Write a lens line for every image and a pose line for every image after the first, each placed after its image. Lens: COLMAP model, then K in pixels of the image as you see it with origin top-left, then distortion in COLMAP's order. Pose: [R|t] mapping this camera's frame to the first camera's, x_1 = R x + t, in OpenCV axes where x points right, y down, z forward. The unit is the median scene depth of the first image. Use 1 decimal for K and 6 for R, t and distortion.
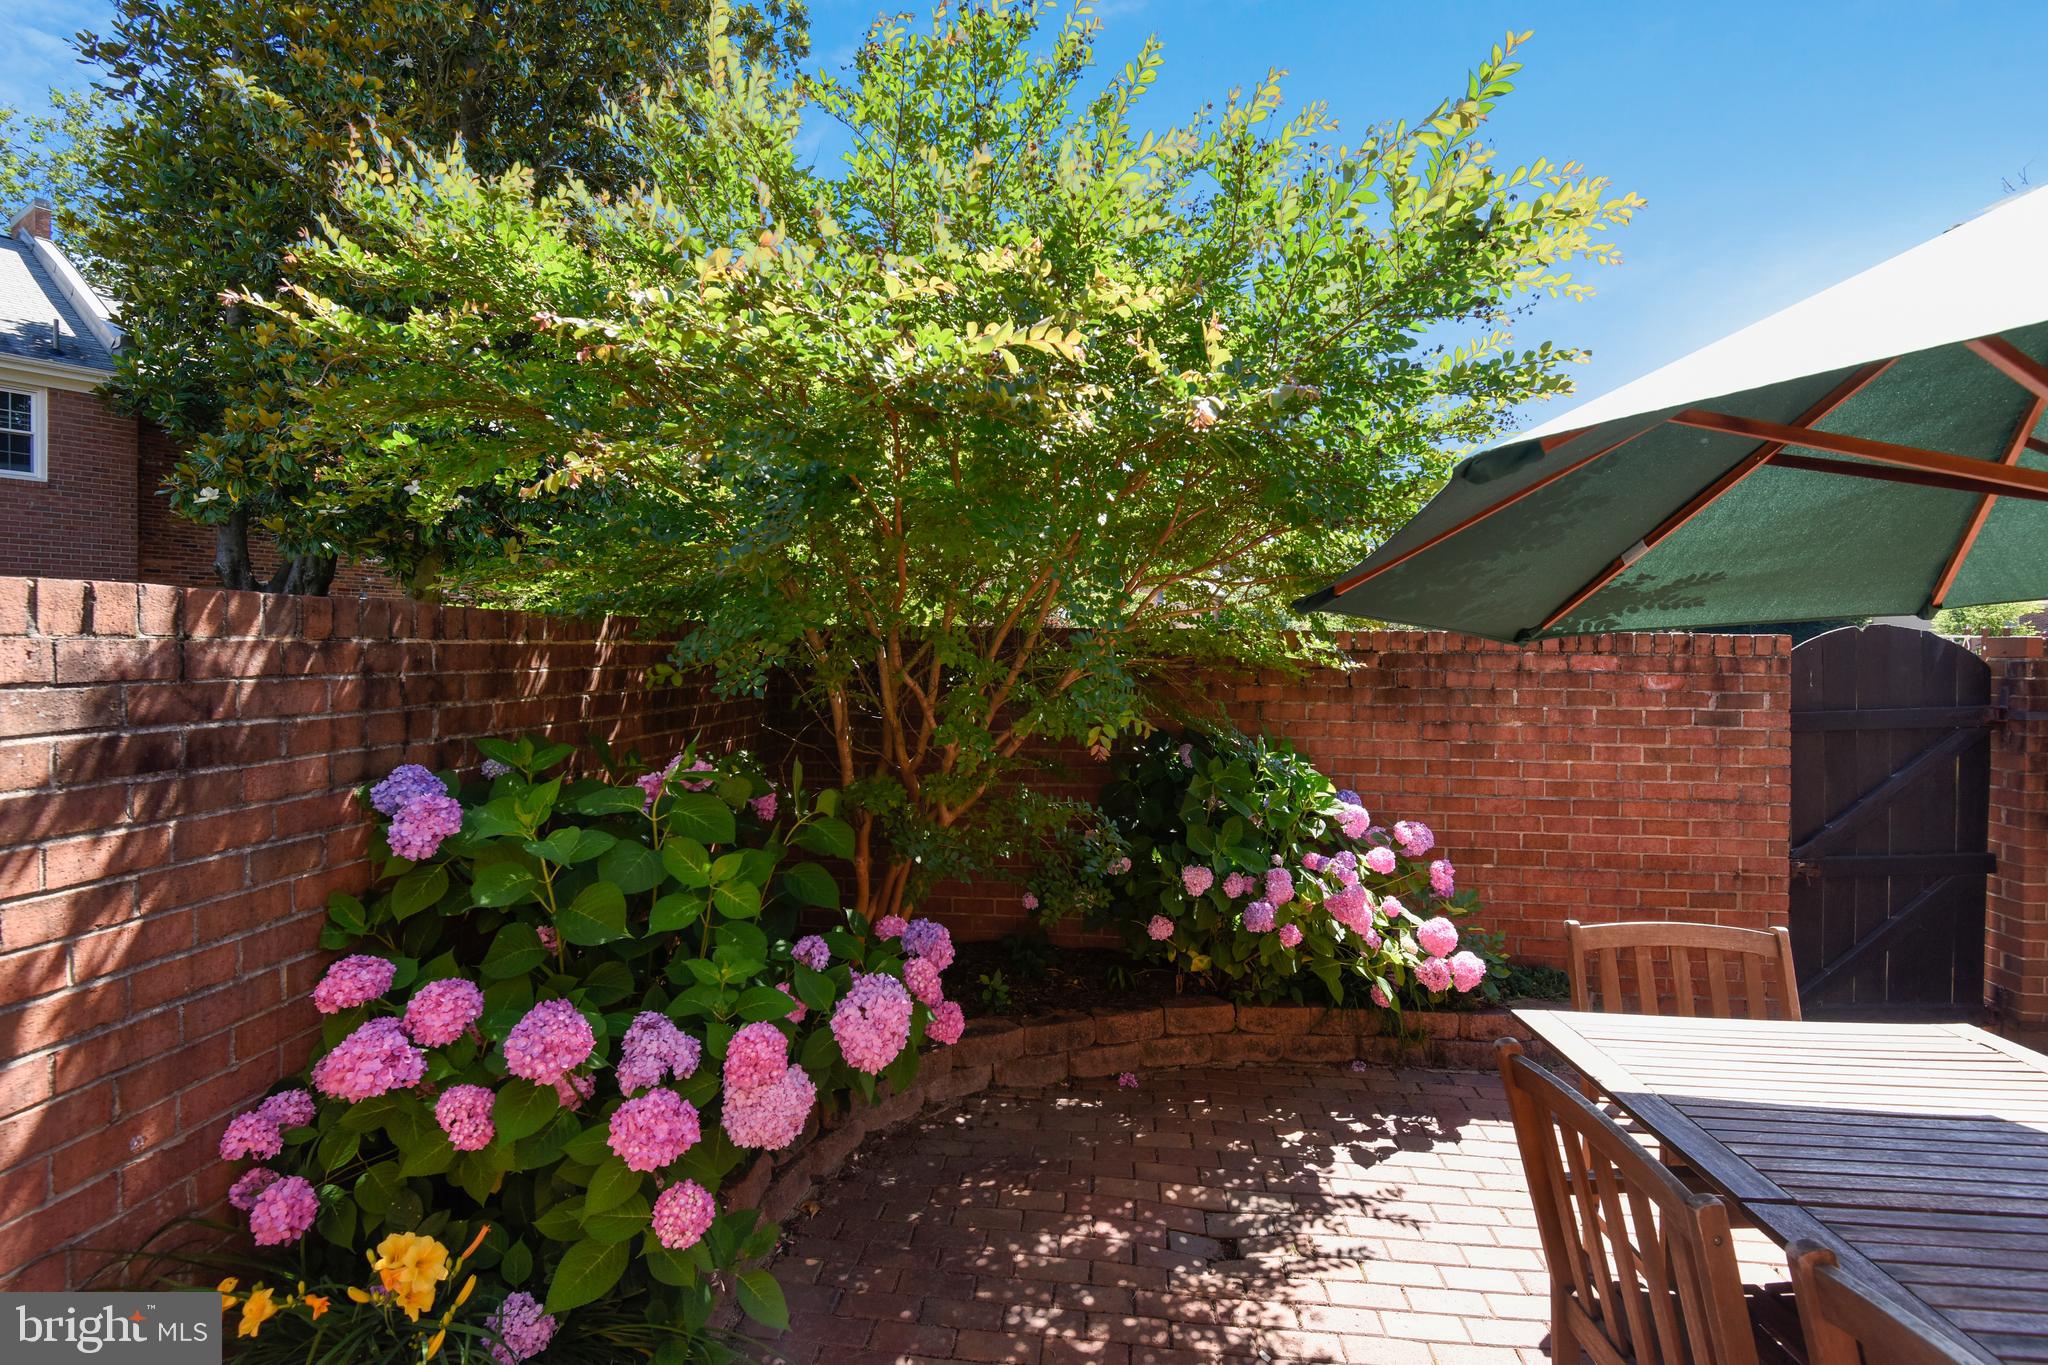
lens RADIAL K [[976.4, 0, 1033.8], [0, 976.4, 678.9], [0, 0, 1]] dist [0.096040, -0.077374]
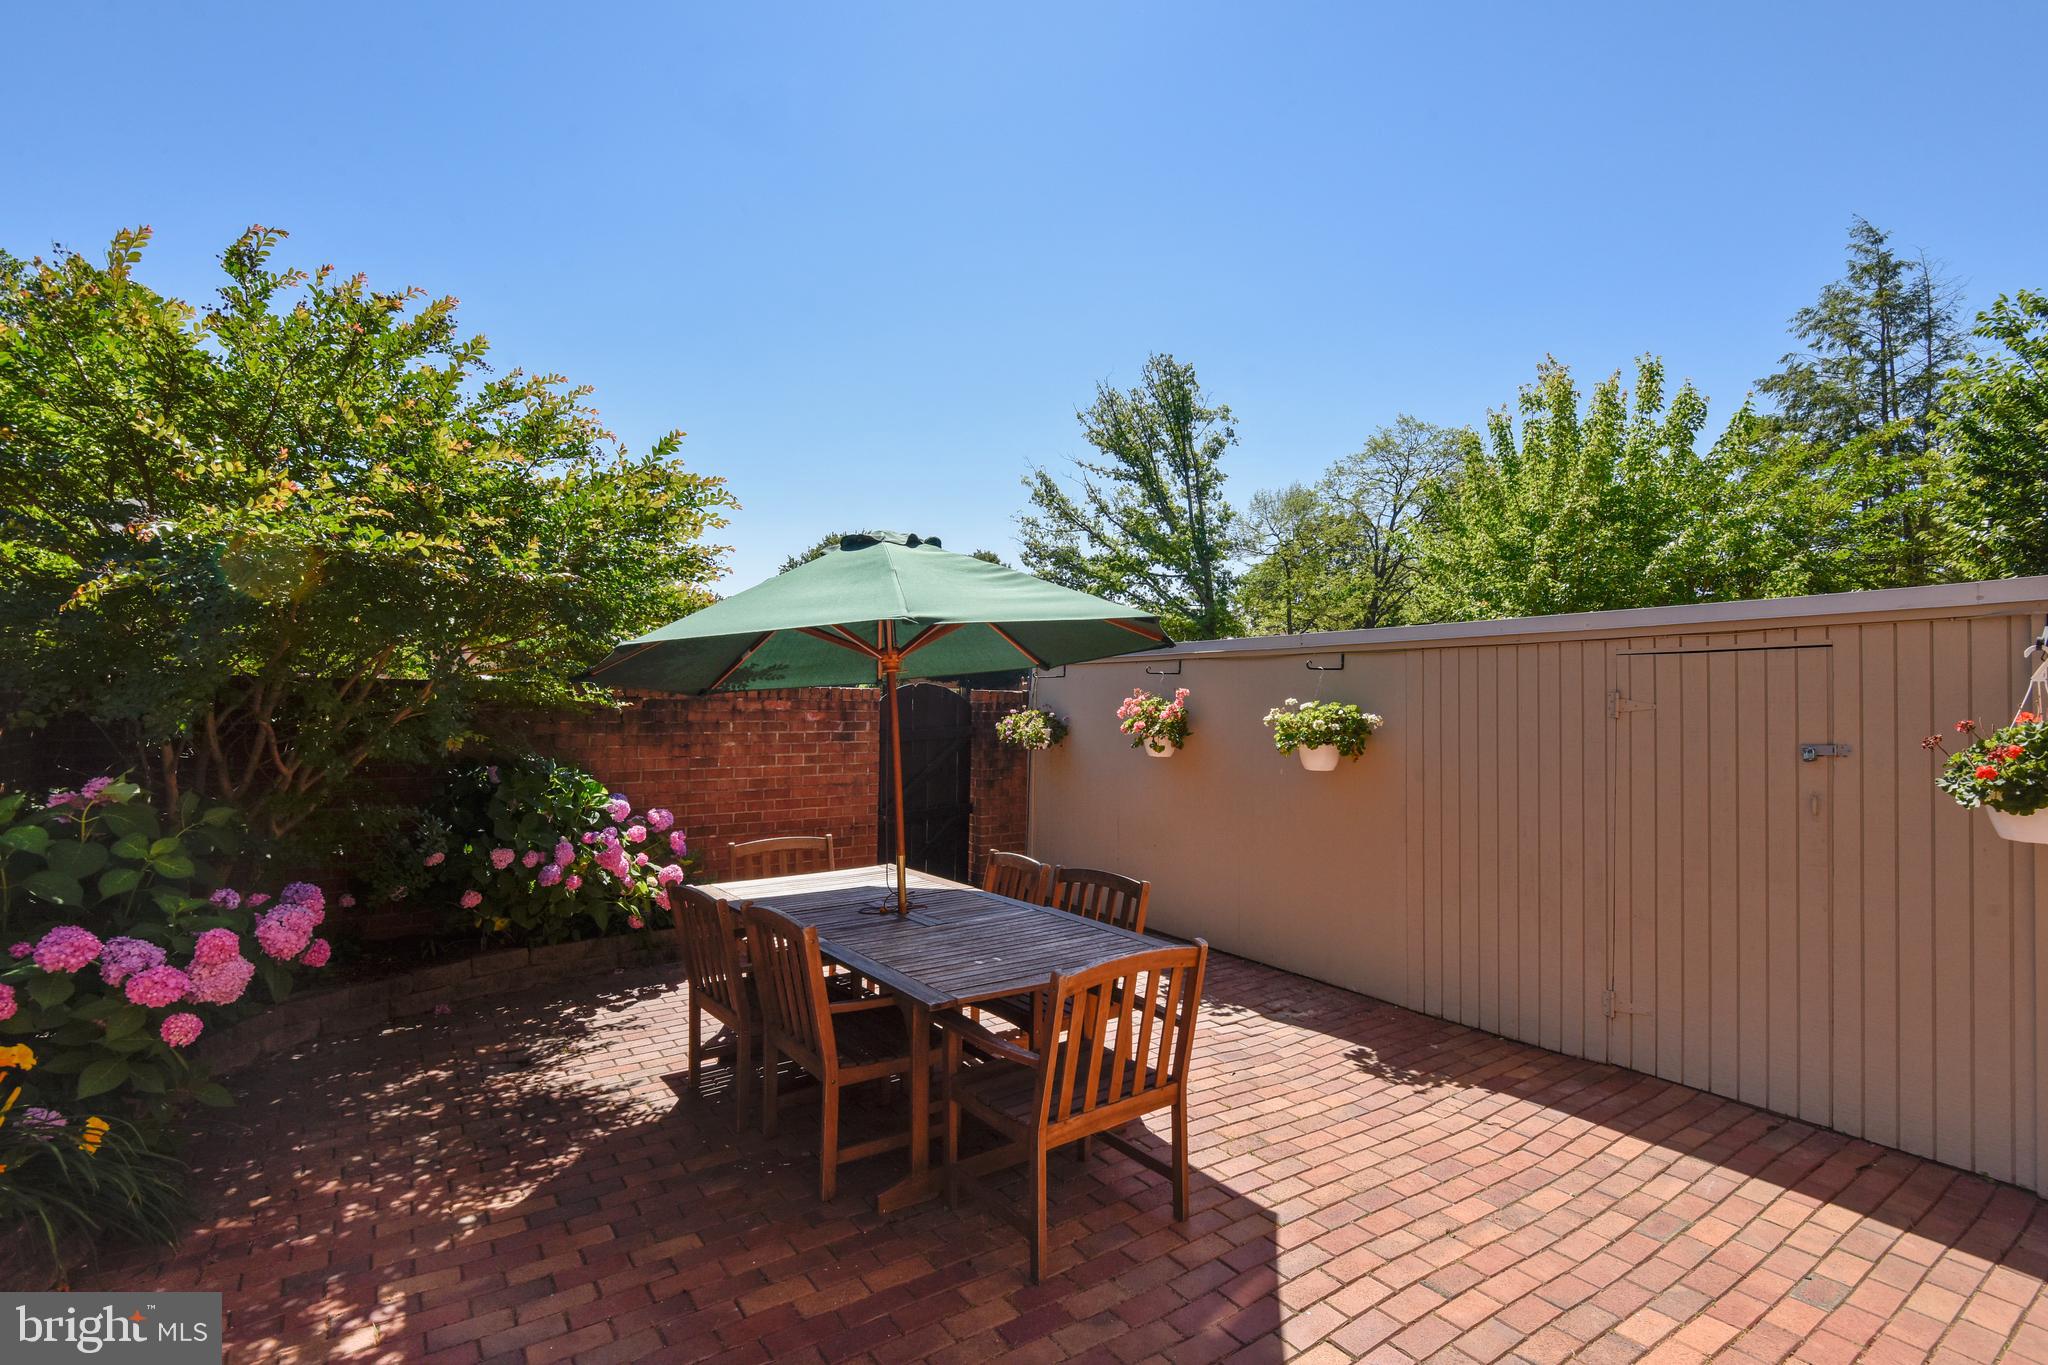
lens RADIAL K [[976.4, 0, 1033.8], [0, 976.4, 678.9], [0, 0, 1]] dist [0.096040, -0.077374]
pose [[0.782179, 0.010436, 0.622967, -0.134339], [0.014853, 0.999263, -0.035389, 0.005469], [-0.622877, 0.036934, 0.781447, -0.617794]]
